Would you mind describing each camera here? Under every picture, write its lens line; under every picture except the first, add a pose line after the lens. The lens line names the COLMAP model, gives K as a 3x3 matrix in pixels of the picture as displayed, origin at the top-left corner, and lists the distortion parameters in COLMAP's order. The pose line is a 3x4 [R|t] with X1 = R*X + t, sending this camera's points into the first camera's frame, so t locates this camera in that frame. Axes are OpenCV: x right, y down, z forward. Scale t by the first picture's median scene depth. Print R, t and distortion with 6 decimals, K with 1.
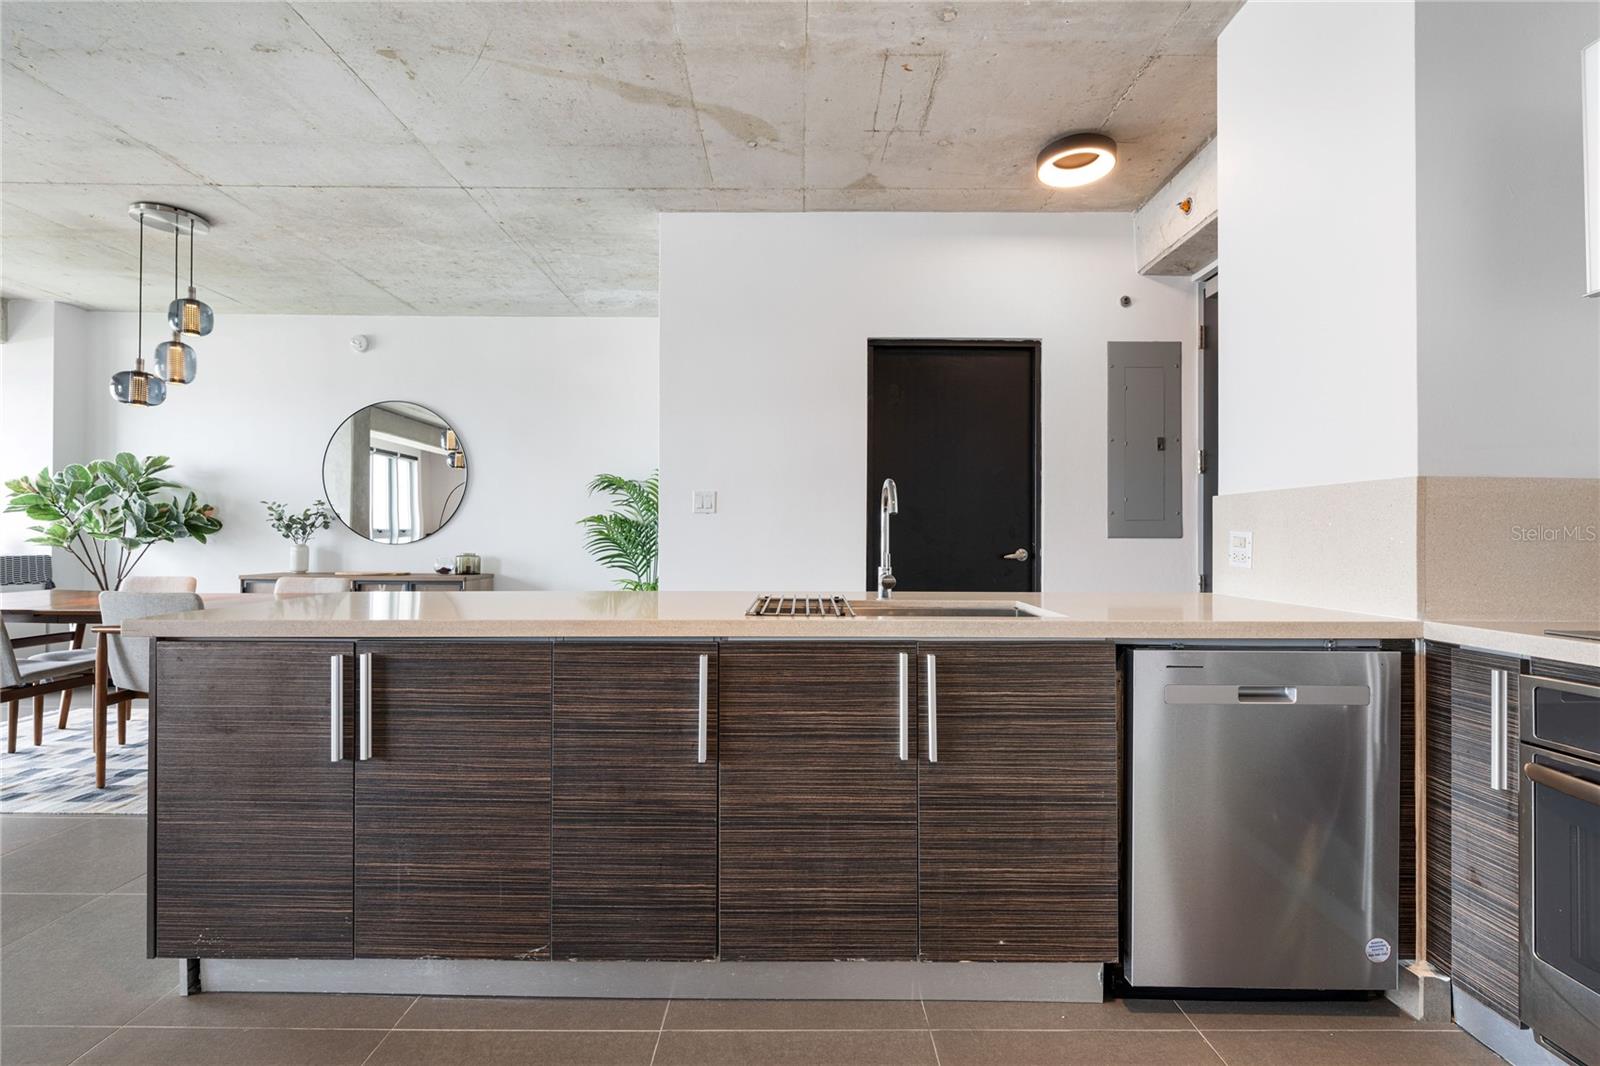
lens RADIAL K [[740.1, 0, 800.6], [0, 740.1, 533.8], [0, 0, 1]] dist [0.000431, 0.001077]
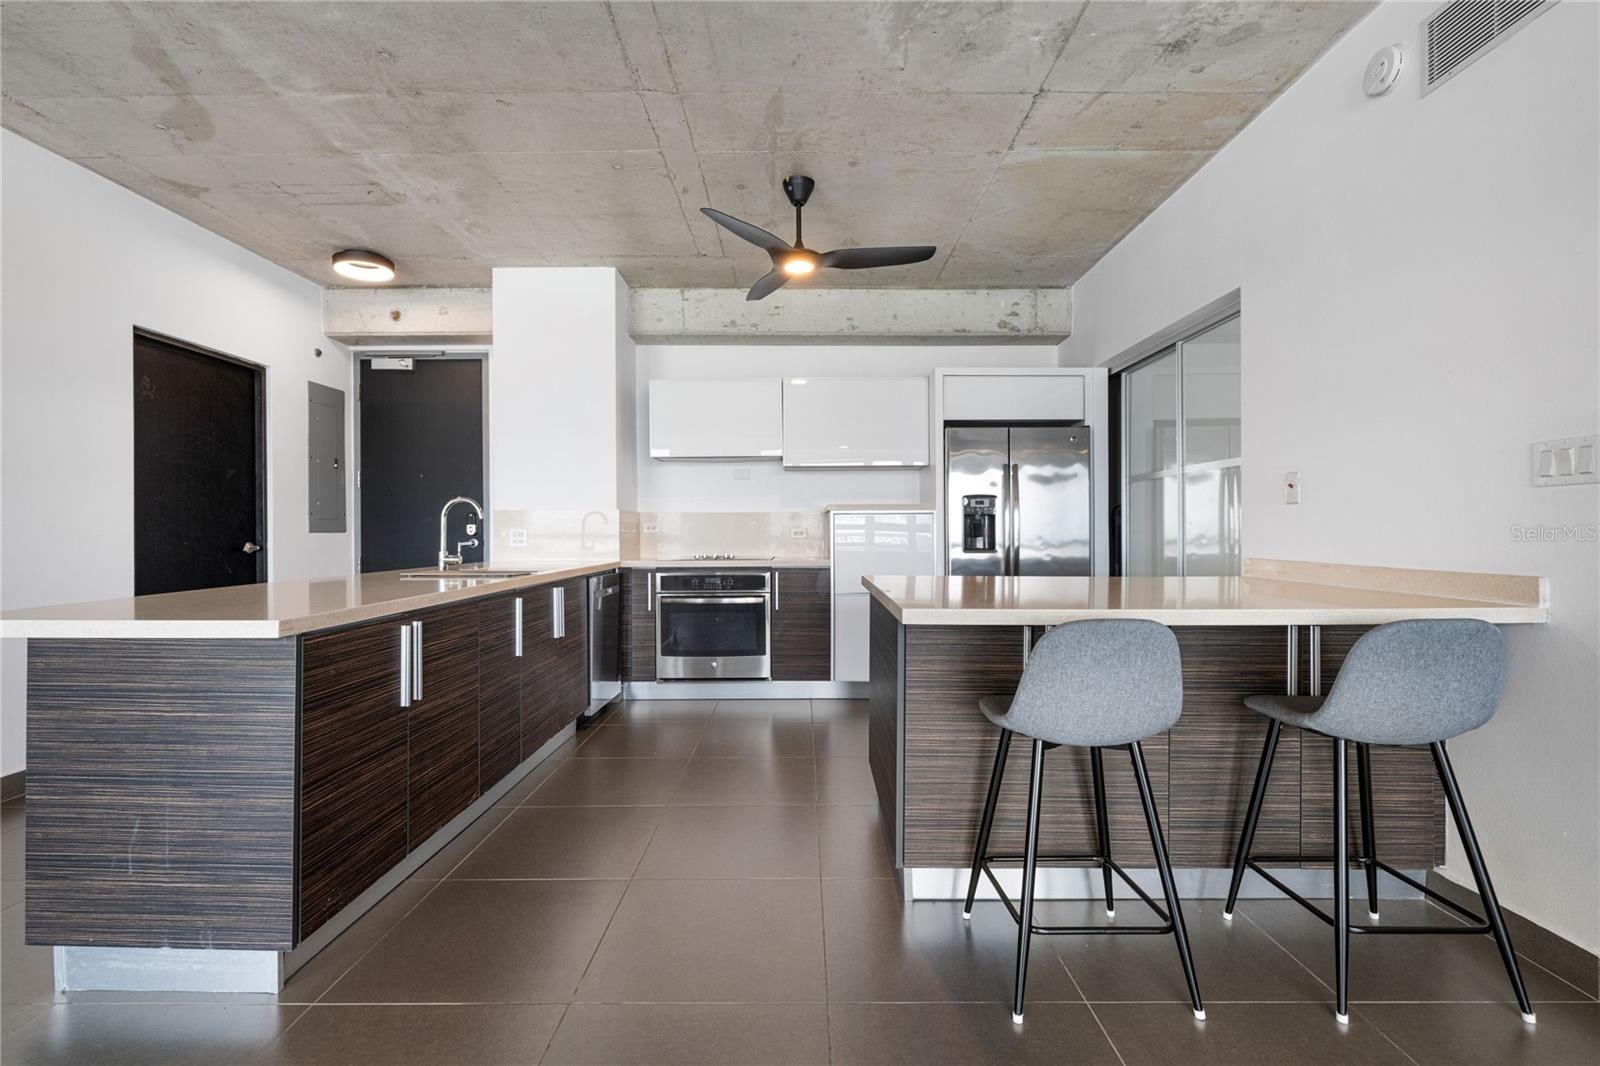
lens RADIAL K [[740.1, 0, 797.2], [0, 740.1, 530.5], [0, 0, 1]] dist [0.000431, 0.001077]
pose [[0.006038, -0.003511, 0.999976, -1.440472], [-0.000932, 0.999993, 0.003517, -0.005556], [-0.999981, -0.000953, 0.006035, 0.229270]]
